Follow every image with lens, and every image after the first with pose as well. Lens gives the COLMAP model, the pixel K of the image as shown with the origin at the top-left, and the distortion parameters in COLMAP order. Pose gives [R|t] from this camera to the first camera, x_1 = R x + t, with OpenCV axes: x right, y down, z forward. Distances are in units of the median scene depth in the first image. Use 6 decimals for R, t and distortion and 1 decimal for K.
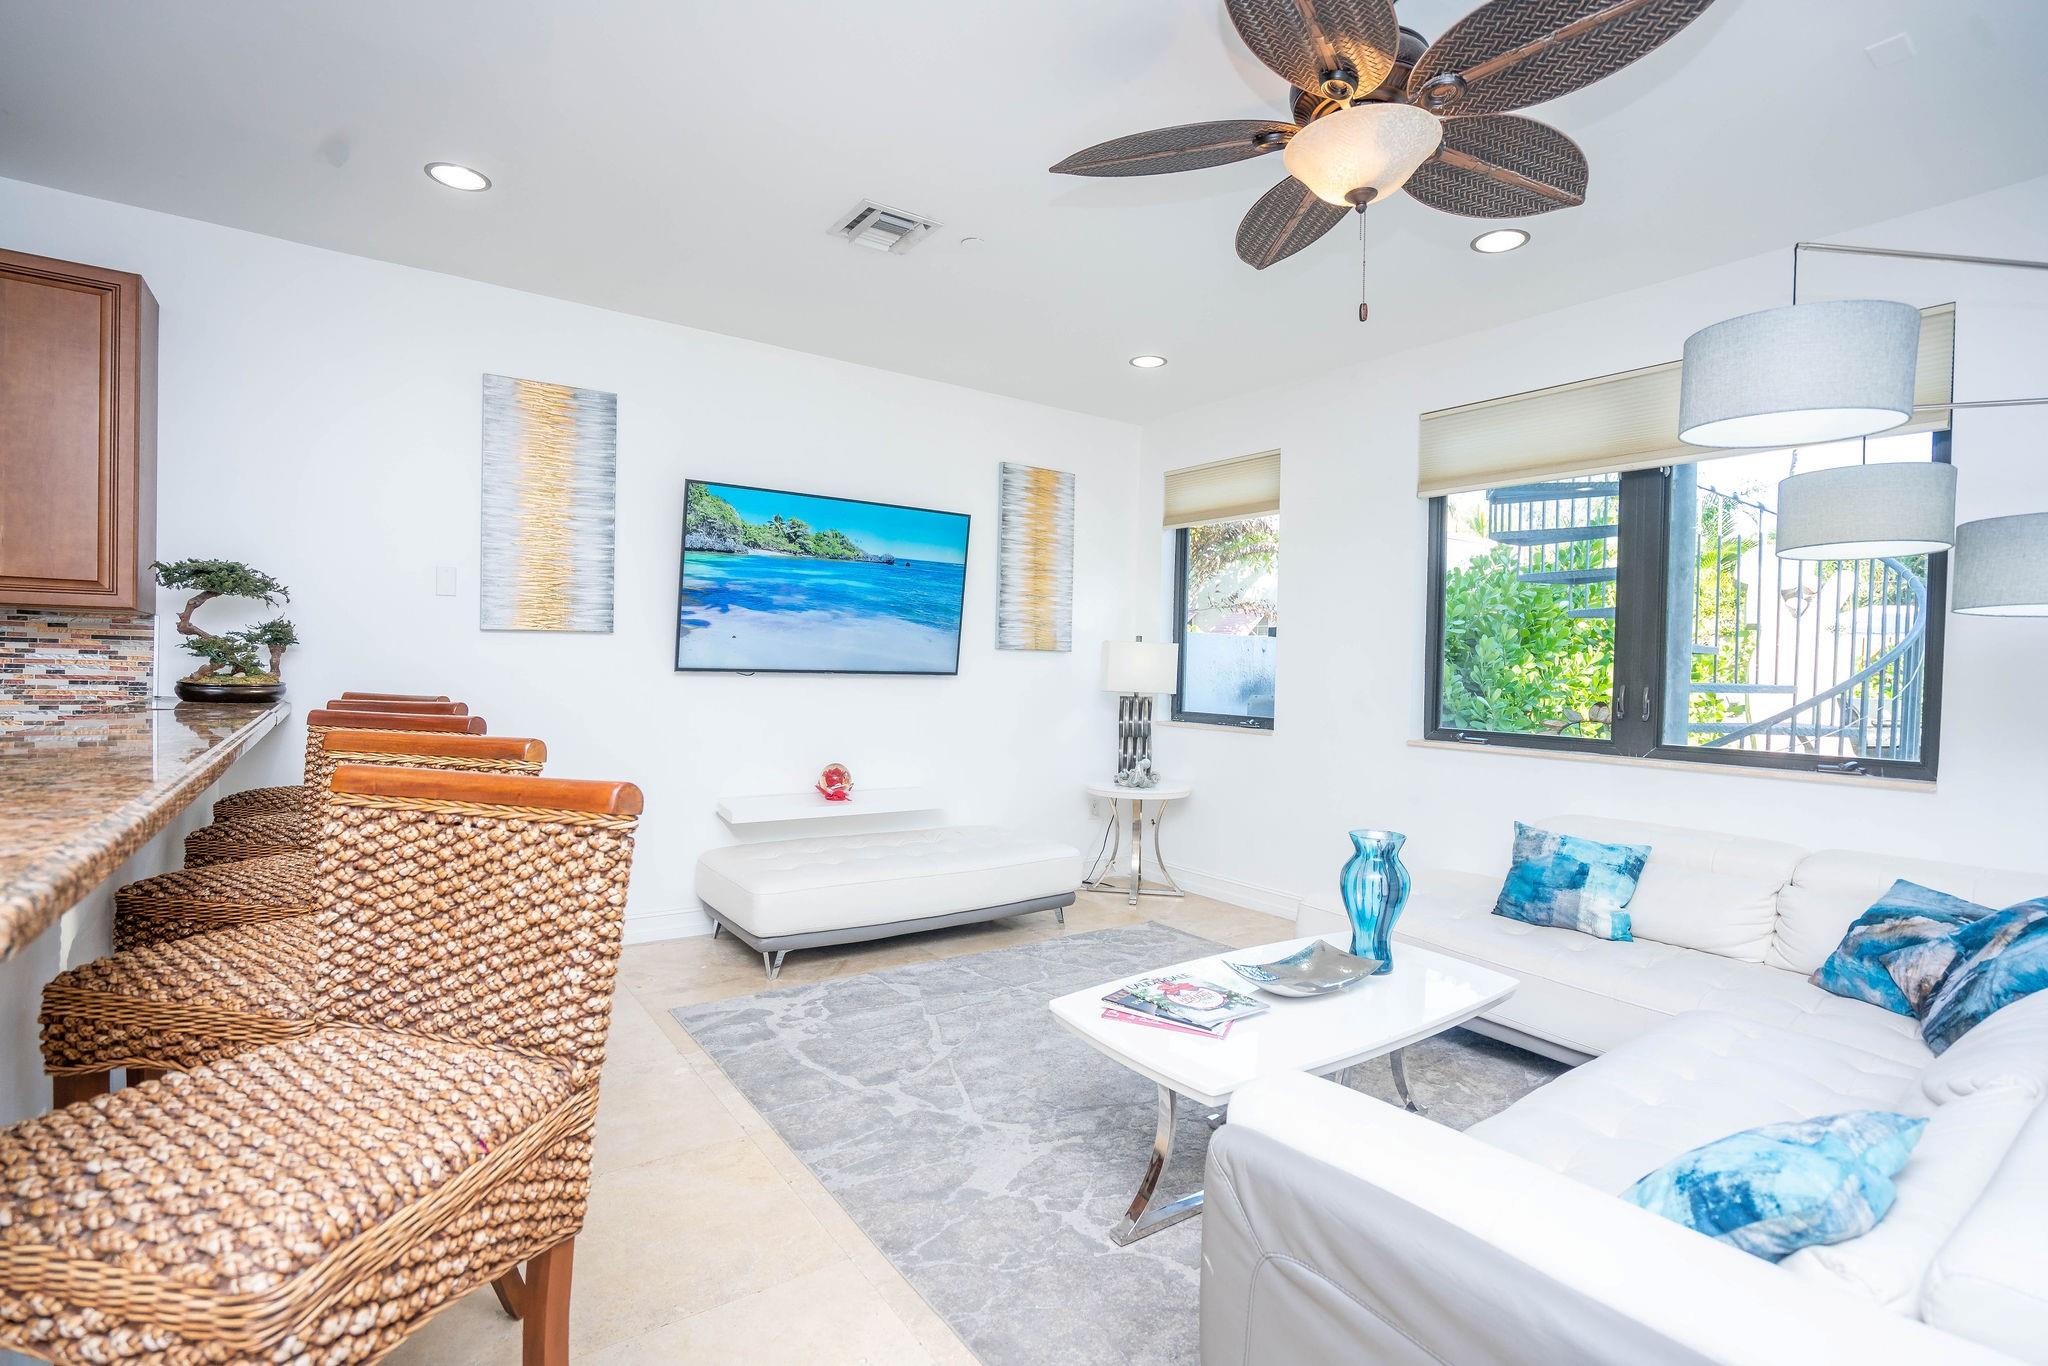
lens RADIAL K [[911.6, 0, 1007.9], [0, 911.6, 679.9], [0, 0, 1]] dist [-0.052433, 0.014172]
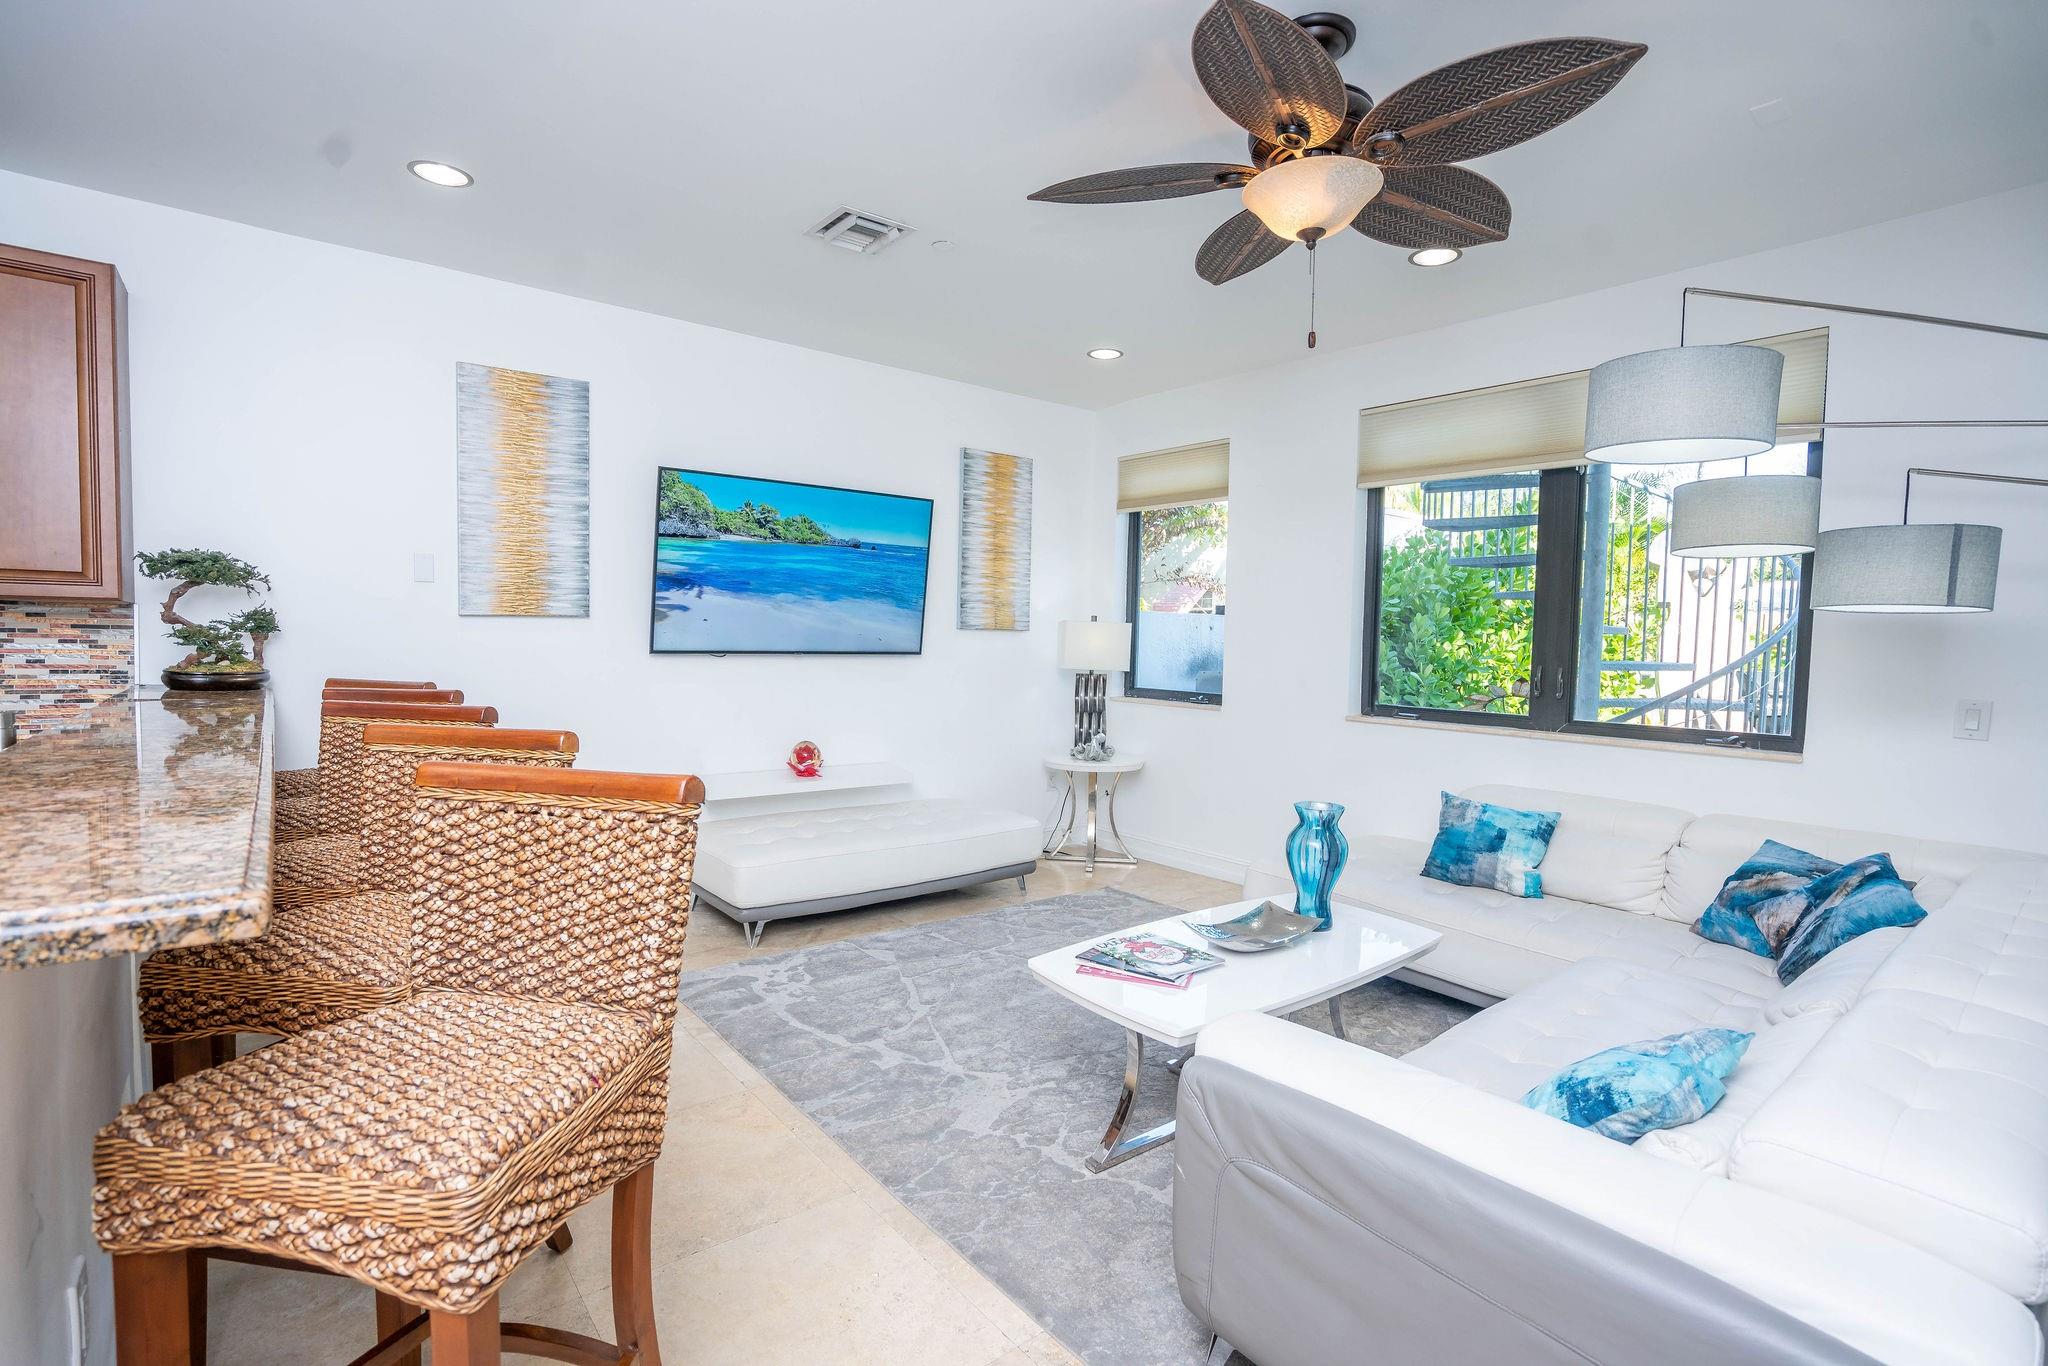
lens RADIAL K [[911.6, 0, 1007.9], [0, 911.6, 679.9], [0, 0, 1]] dist [-0.052433, 0.014172]
pose [[0.998223, -0.004572, 0.059411, -0.044250], [0.002625, 0.999458, 0.032809, -0.024471], [-0.059529, -0.032595, 0.997694, -0.095951]]
